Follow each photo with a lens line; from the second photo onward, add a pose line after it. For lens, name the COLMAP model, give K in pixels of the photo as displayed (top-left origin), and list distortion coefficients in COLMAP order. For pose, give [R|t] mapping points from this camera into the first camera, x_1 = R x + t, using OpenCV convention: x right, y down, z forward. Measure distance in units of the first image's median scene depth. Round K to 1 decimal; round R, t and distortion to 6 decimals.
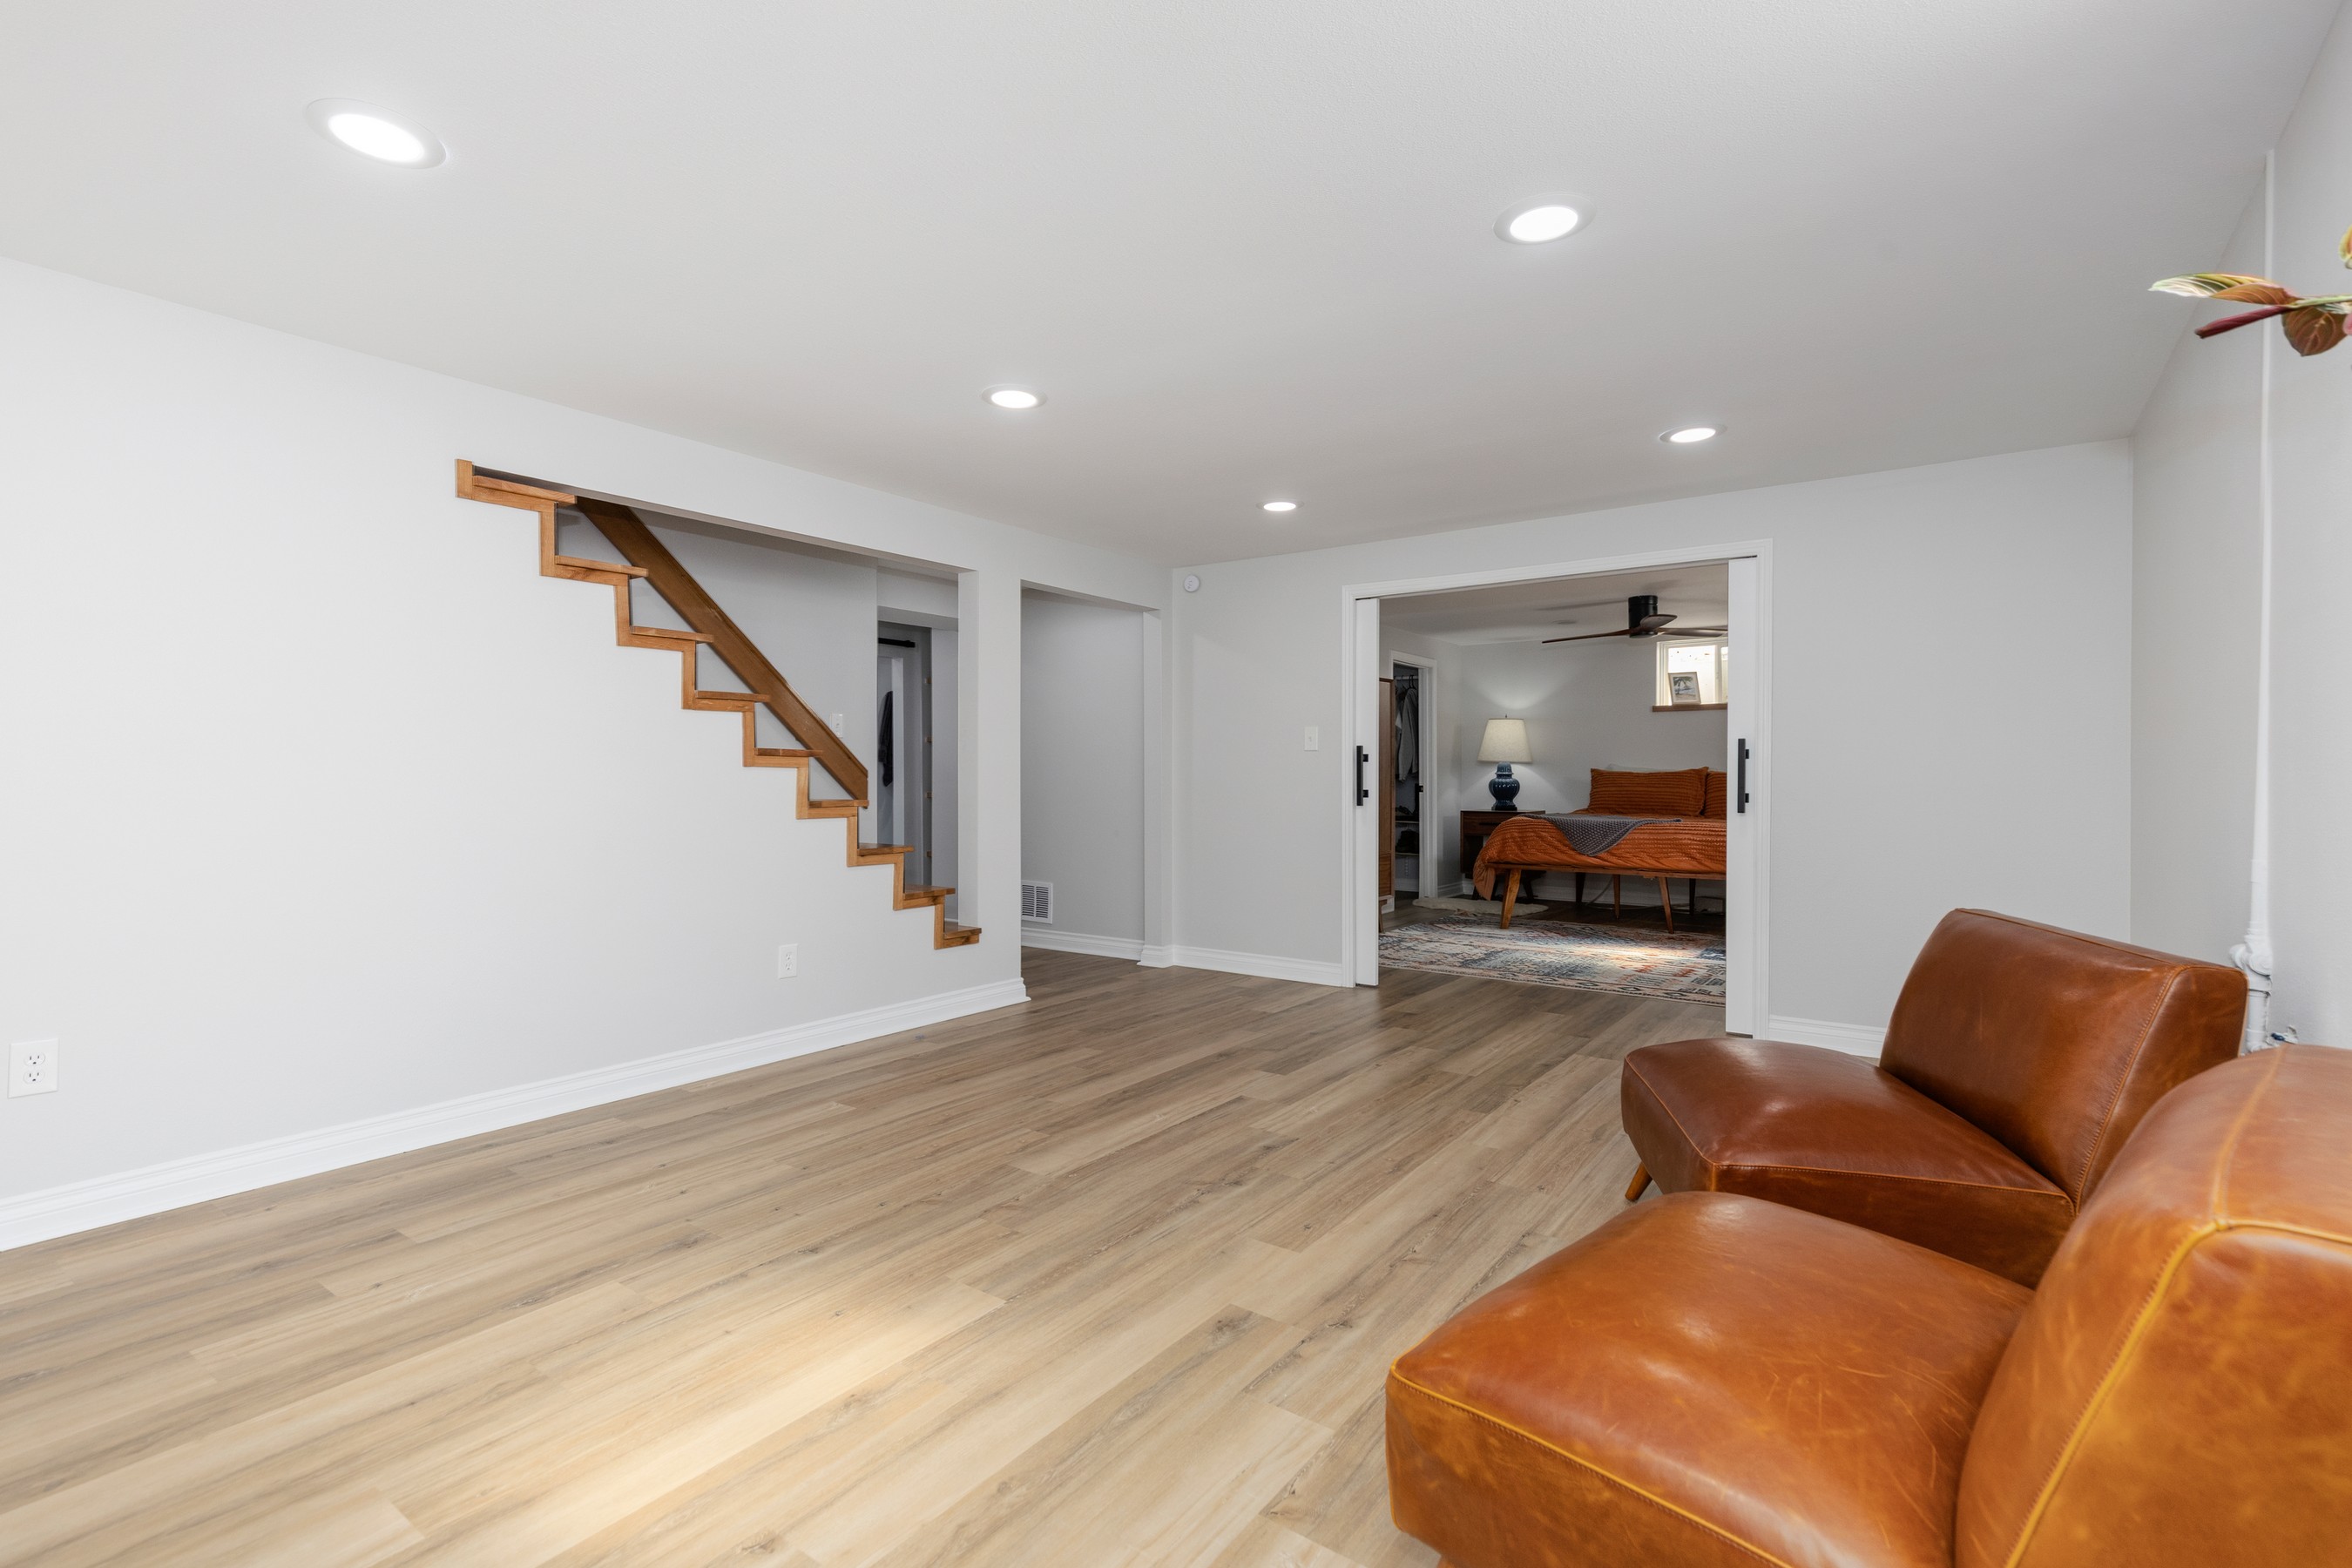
lens RADIAL K [[1068.8, 0, 1151.8], [0, 1068.8, 790.6], [0, 0, 1]] dist [0.008390, -0.000641]
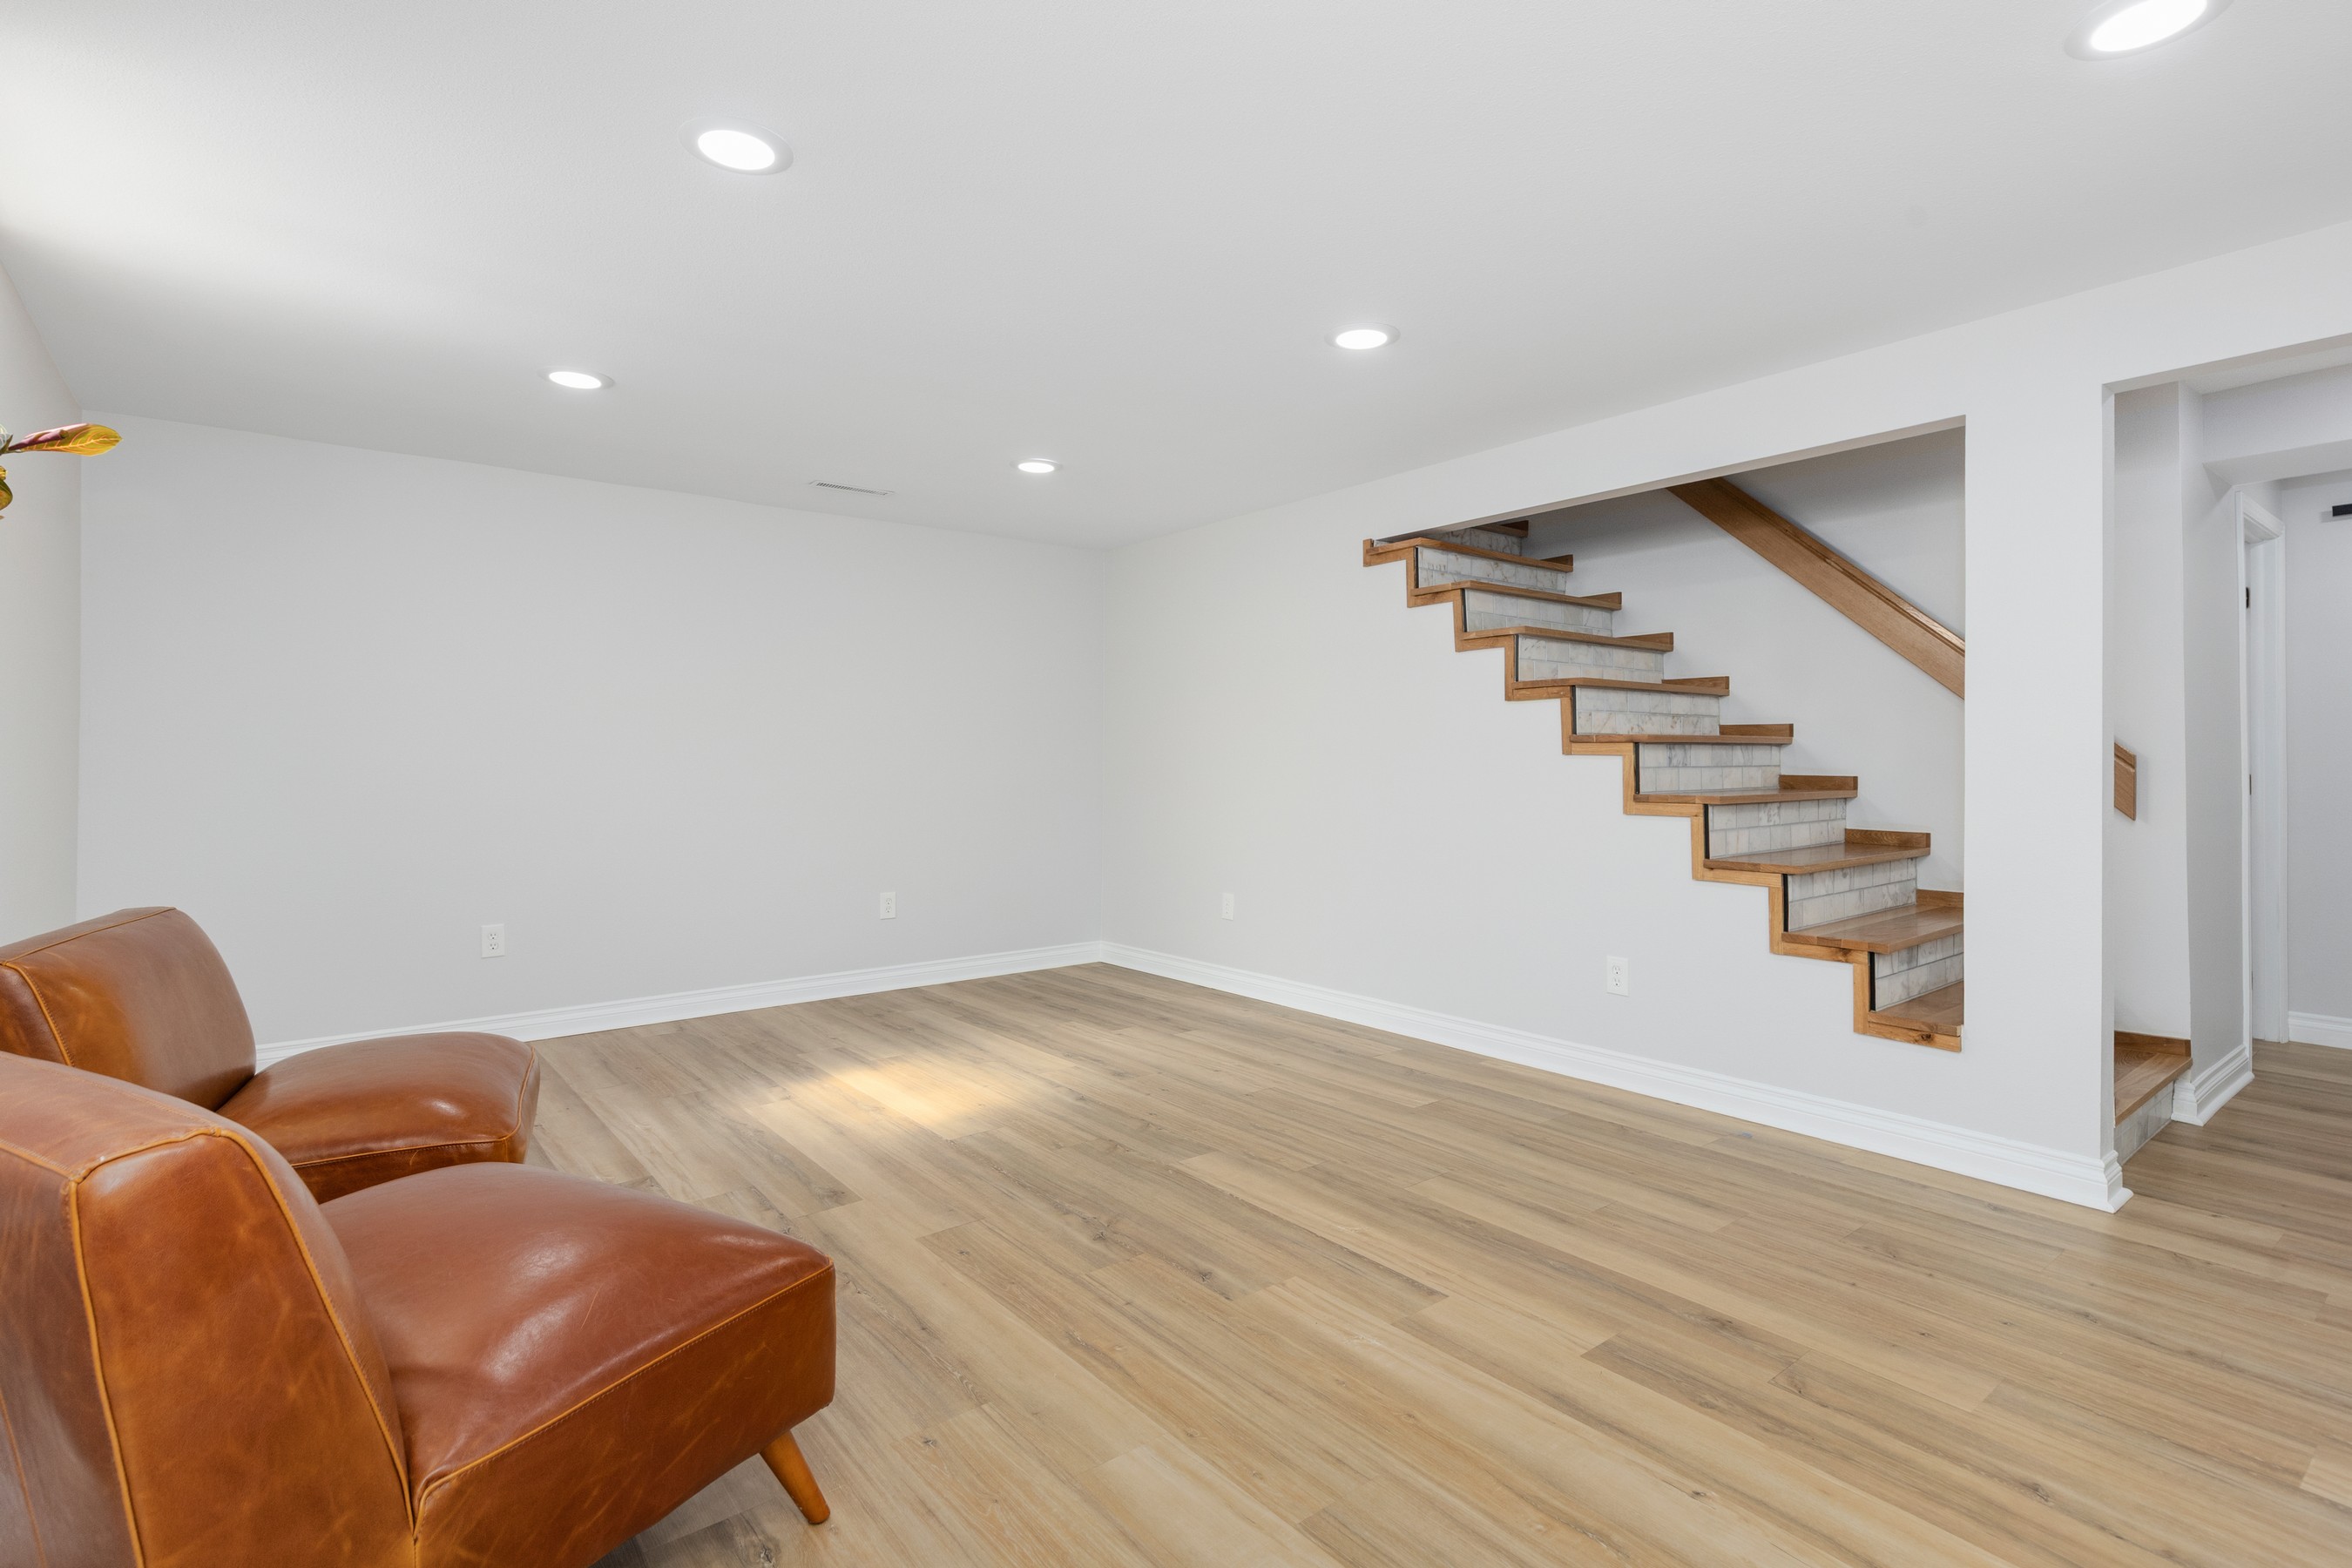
lens RADIAL K [[1116.7, 0, 1162.7], [0, 1116.7, 720.7], [0, 0, 1]] dist [0.013611, -0.002406]
pose [[-0.259121, -0.035420, -0.965195, 0.871239], [-0.013241, 0.999364, -0.033119, -0.019514], [0.965754, 0.004199, -0.259425, 1.170756]]
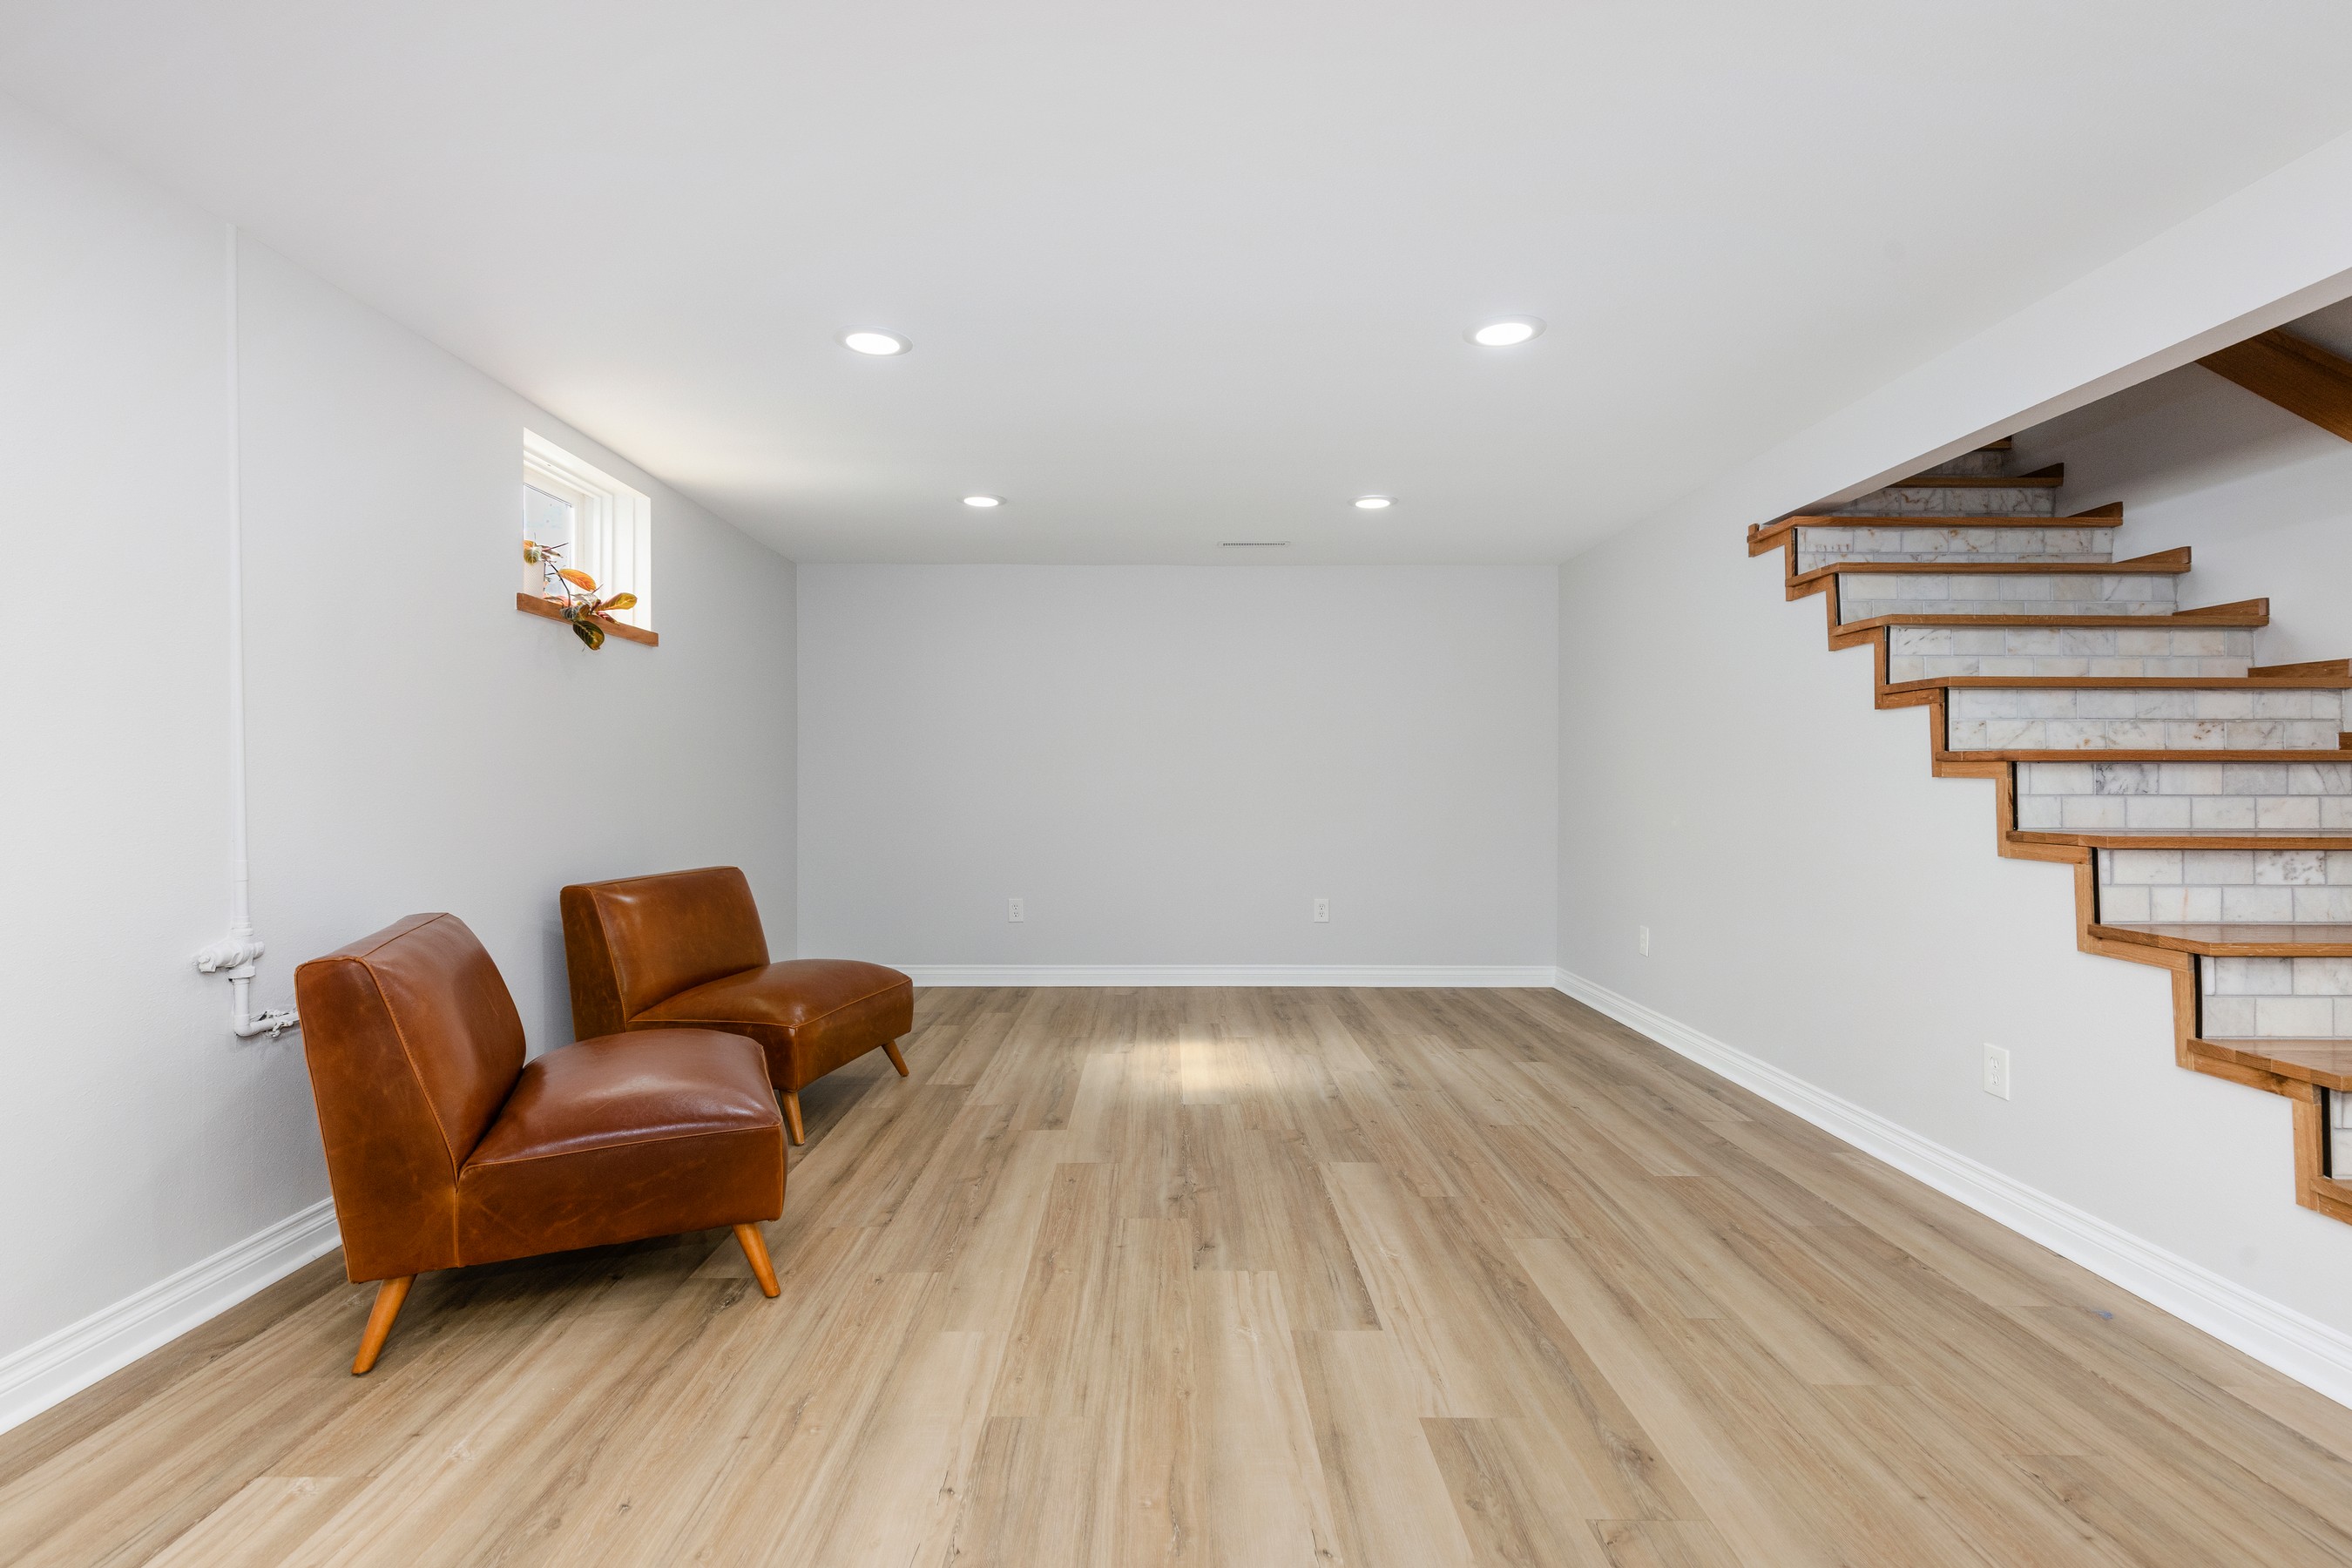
lens RADIAL K [[1068.8, 0, 1172.0], [0, 1068.8, 760.6], [0, 0, 1]] dist [0.008390, -0.000641]
pose [[-0.793760, -0.015851, -0.608025, 0.628685], [-0.014418, 0.999870, -0.007243, -0.027236], [0.608060, 0.003017, -0.793885, 1.626238]]
